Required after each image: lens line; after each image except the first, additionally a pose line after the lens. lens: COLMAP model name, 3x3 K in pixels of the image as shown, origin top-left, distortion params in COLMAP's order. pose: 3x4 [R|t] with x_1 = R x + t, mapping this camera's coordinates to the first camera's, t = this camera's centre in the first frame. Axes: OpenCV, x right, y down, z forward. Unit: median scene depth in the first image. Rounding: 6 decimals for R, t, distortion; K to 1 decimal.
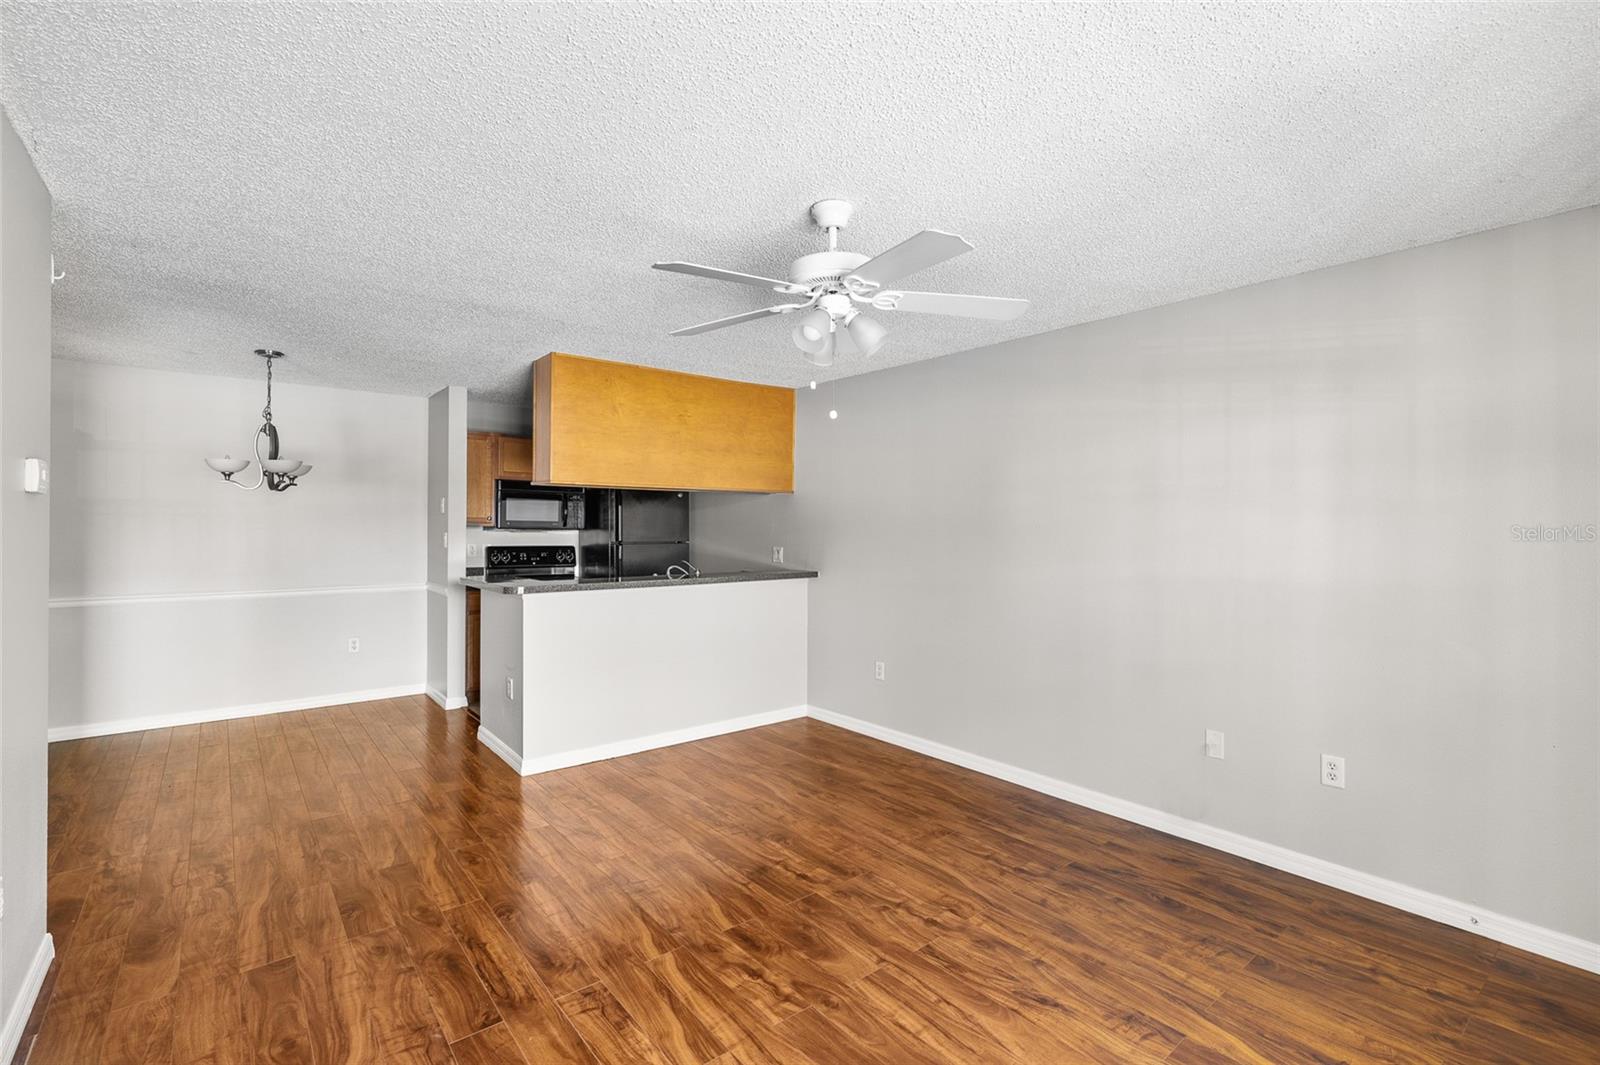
lens RADIAL K [[718.8, 0, 802.1], [0, 718.8, 526.2], [0, 0, 1]] dist [-0.006286, 0.002032]
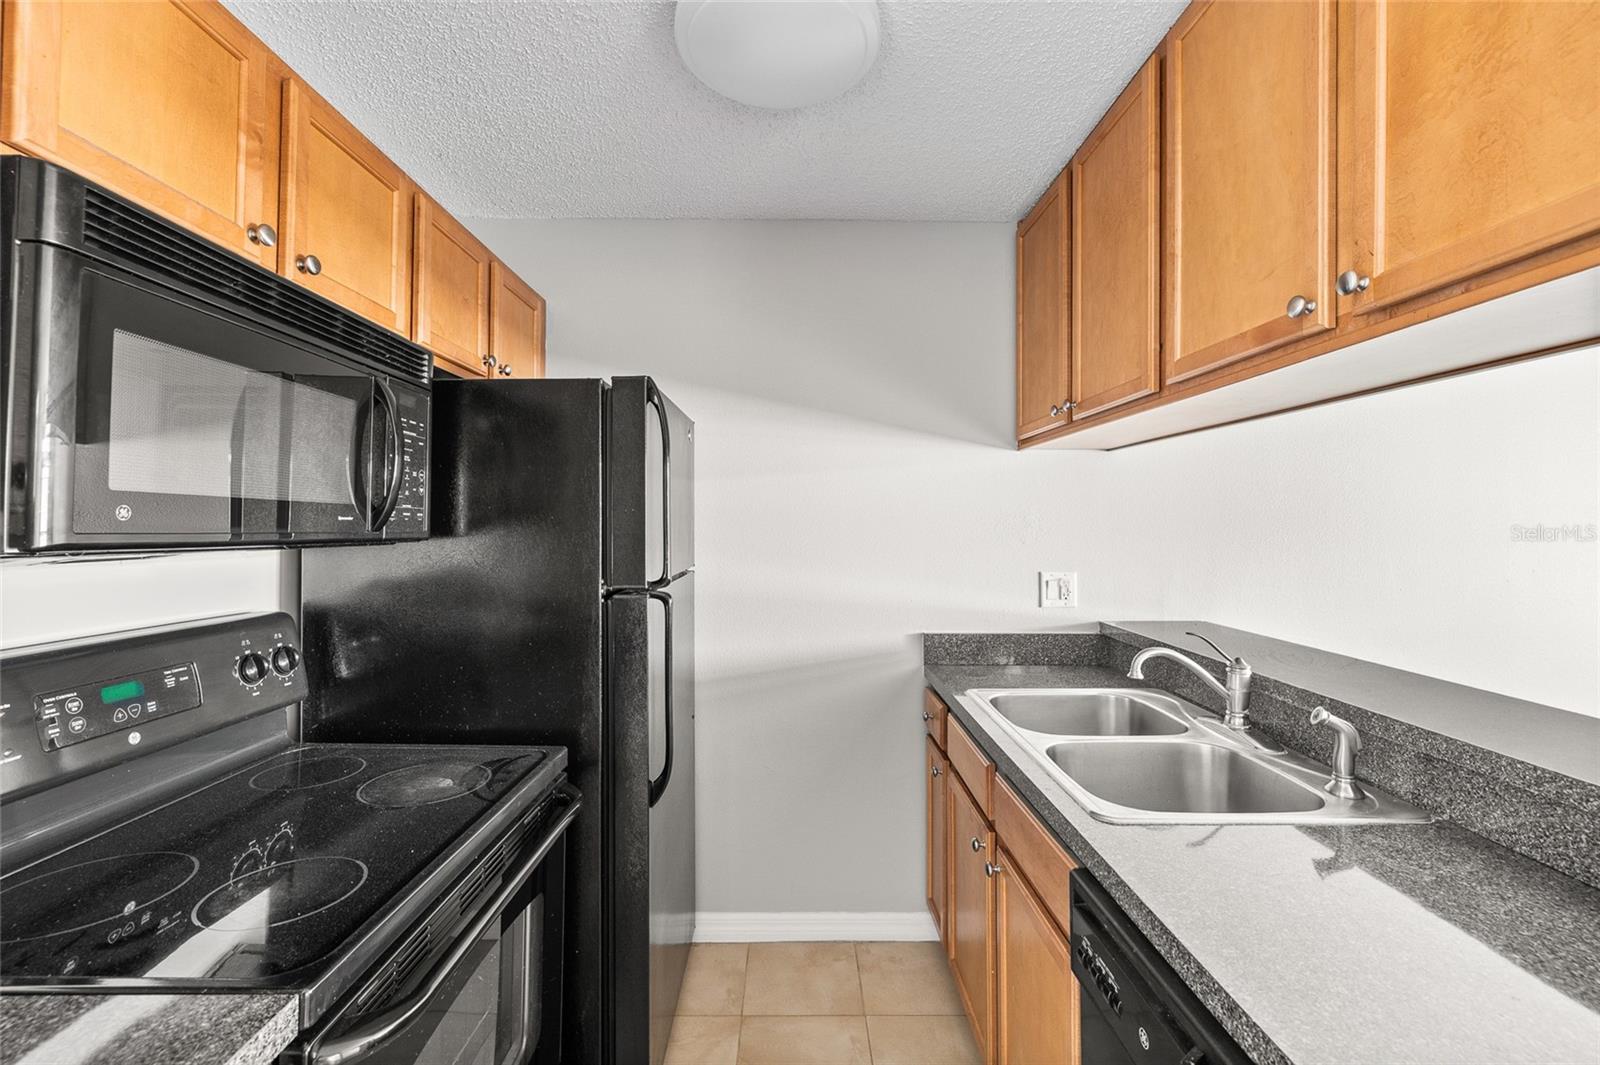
lens RADIAL K [[671.7, 0, 802.6], [0, 671.7, 513.4], [0, 0, 1]] dist [0.000316, -0.000498]
pose [[0.619238, 0.008519, 0.785157, -0.723049], [-0.000583, 0.999946, -0.010390, -0.004365], [-0.785203, 0.005976, 0.619210, 1.382551]]
